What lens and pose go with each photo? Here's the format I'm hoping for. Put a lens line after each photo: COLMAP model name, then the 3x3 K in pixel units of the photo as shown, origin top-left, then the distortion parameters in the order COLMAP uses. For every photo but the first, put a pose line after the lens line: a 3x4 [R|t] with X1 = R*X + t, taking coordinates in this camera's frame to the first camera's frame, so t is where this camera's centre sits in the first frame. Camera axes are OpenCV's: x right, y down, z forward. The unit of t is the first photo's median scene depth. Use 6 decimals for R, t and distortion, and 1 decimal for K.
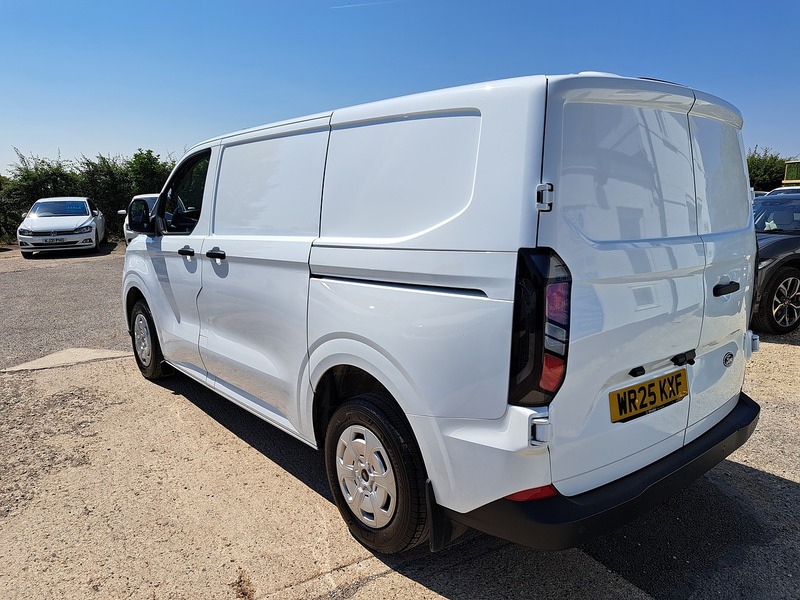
lens RADIAL K [[576.4, 0, 403.1], [0, 576.4, 302.0], [0, 0, 1]] dist [0.064880, -0.064648]
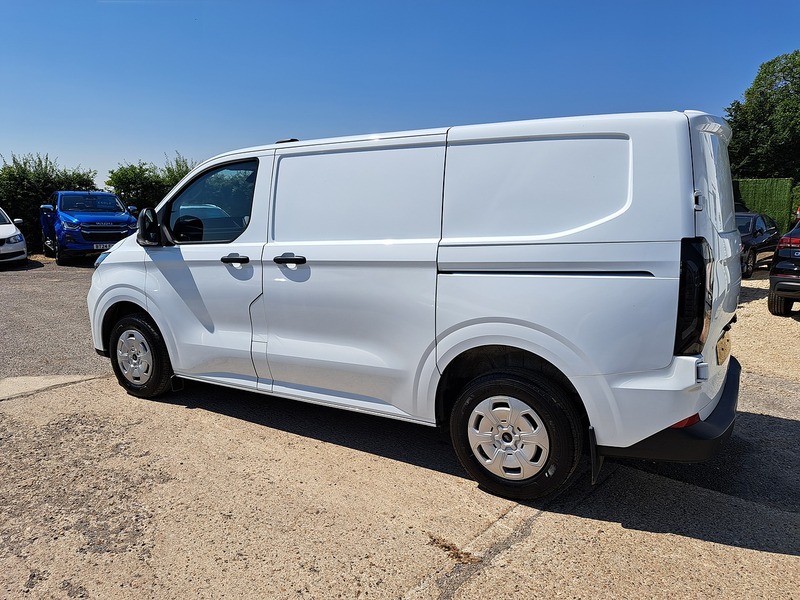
lens RADIAL K [[576.4, 0, 400.6], [0, 576.4, 302.0], [0, 0, 1]] dist [0.064880, -0.064648]
pose [[0.948955, -0.056624, 0.310287, -0.612892], [0.062159, 0.998034, -0.007974, 0.018600], [-0.309226, 0.026854, 0.950609, -0.063536]]
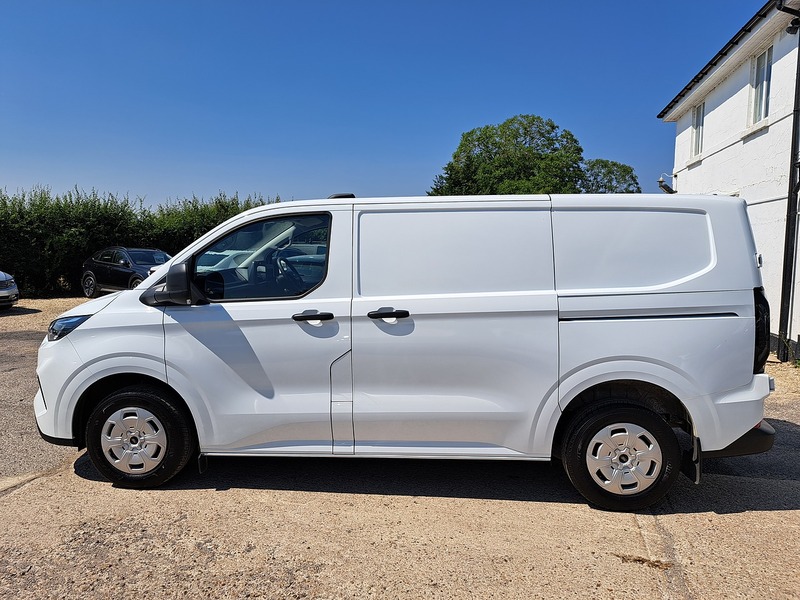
lens RADIAL K [[576.4, 0, 400.1], [0, 576.4, 293.3], [0, 0, 1]] dist [0.064880, -0.064648]
pose [[0.706502, -0.057861, 0.705342, -1.381208], [0.125215, 0.991148, -0.044114, -0.096035], [-0.696546, 0.119486, 0.707493, 0.332711]]
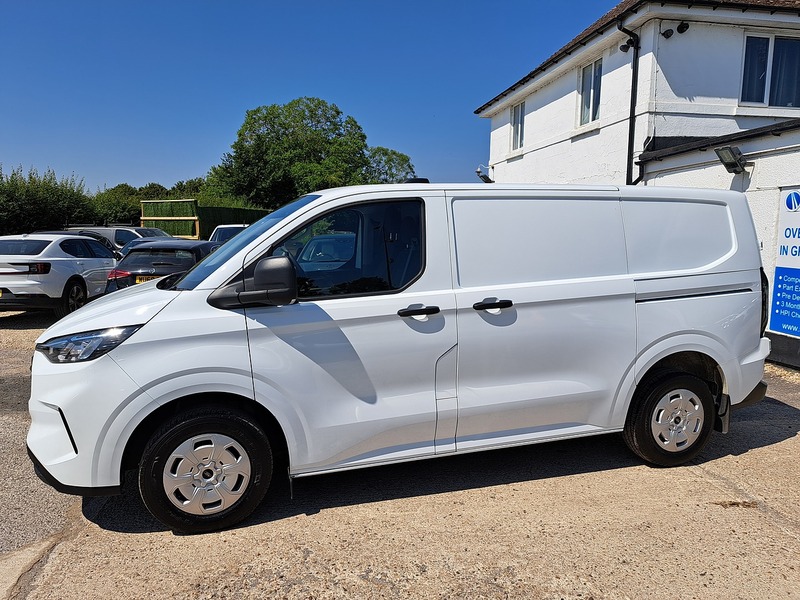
lens RADIAL K [[576.4, 0, 399.7], [0, 576.4, 294.0], [0, 0, 1]] dist [0.064880, -0.064648]
pose [[0.381801, -0.104747, 0.918290, -1.751326], [0.165111, 0.985305, 0.043742, -0.230235], [-0.909377, 0.134919, 0.393485, 0.999356]]
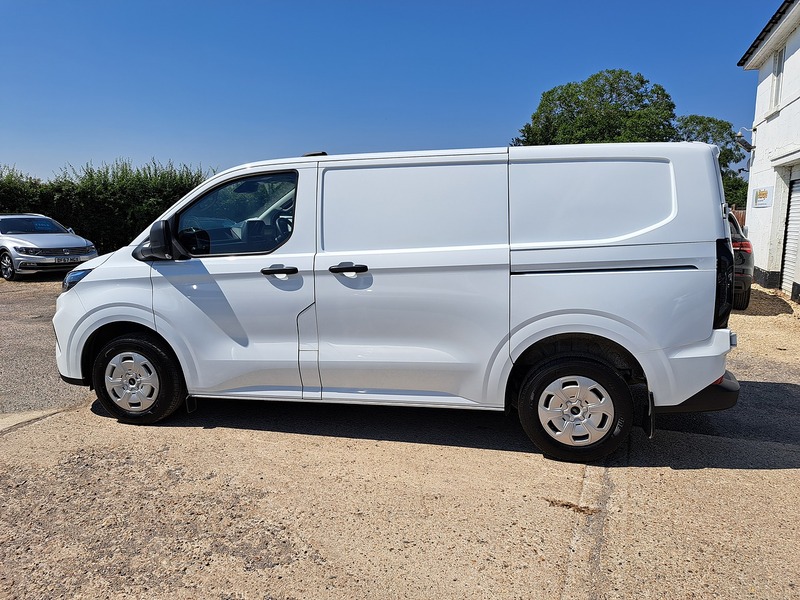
lens RADIAL K [[576.4, 0, 404.4], [0, 576.4, 301.6], [0, 0, 1]] dist [0.064880, -0.064648]
pose [[0.796208, -0.099533, 0.596780, -1.186000], [0.119248, 0.992843, 0.006492, -0.020585], [-0.593155, 0.065996, 0.802379, 0.100486]]
